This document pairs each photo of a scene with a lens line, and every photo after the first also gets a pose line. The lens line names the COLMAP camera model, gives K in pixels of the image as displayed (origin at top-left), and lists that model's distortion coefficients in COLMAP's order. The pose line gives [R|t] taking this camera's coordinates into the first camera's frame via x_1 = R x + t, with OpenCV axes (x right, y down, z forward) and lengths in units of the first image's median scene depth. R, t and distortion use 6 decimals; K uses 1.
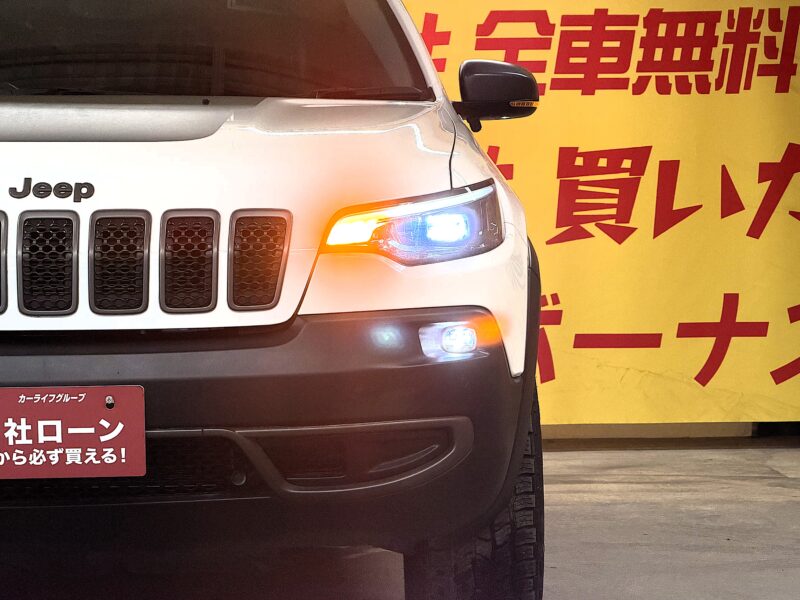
lens RADIAL K [[2420.3, 0, 400.0], [0, 2420.3, 300.0], [0, 0, 1]] dist [0.103582, 0.476454]
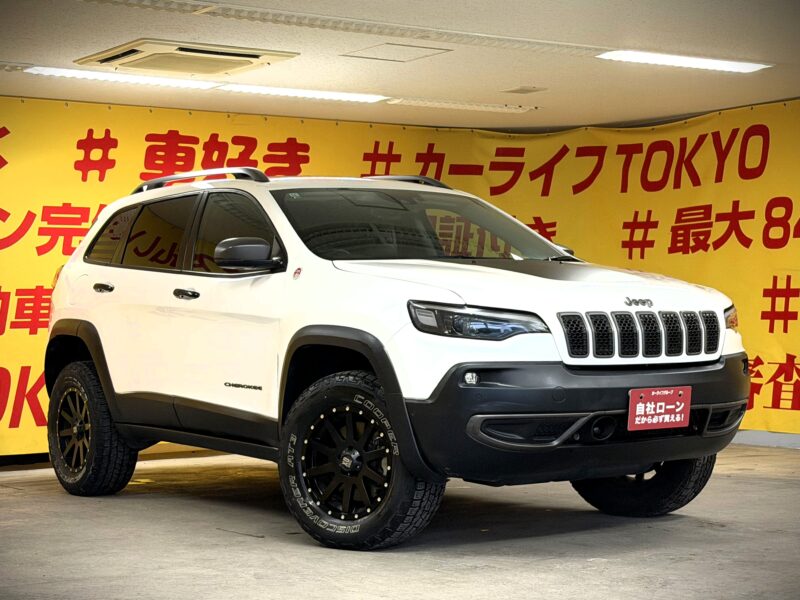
lens RADIAL K [[1533.6, 0, 400.0], [0, 1533.6, 300.0], [0, 0, 1]] dist [0.200141, -0.001226]
pose [[0.859493, -0.001844, 0.511144, -1.029139], [0.029366, 0.998520, -0.045778, 0.011575], [-0.510303, 0.054356, 0.858275, -0.118513]]
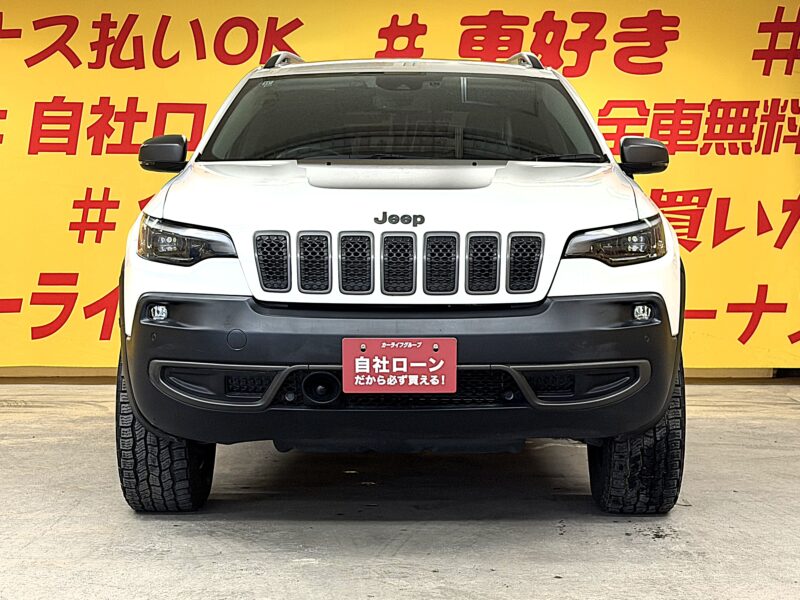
lens RADIAL K [[1616.4, 0, 403.3], [0, 1616.4, 300.8], [0, 0, 1]] dist [0.132097, 0.020734]
pose [[0.998413, 0.011744, -0.055078, -0.076468], [-0.011184, 0.999883, 0.010470, -0.001206], [0.055194, -0.009838, 0.998427, -0.097168]]
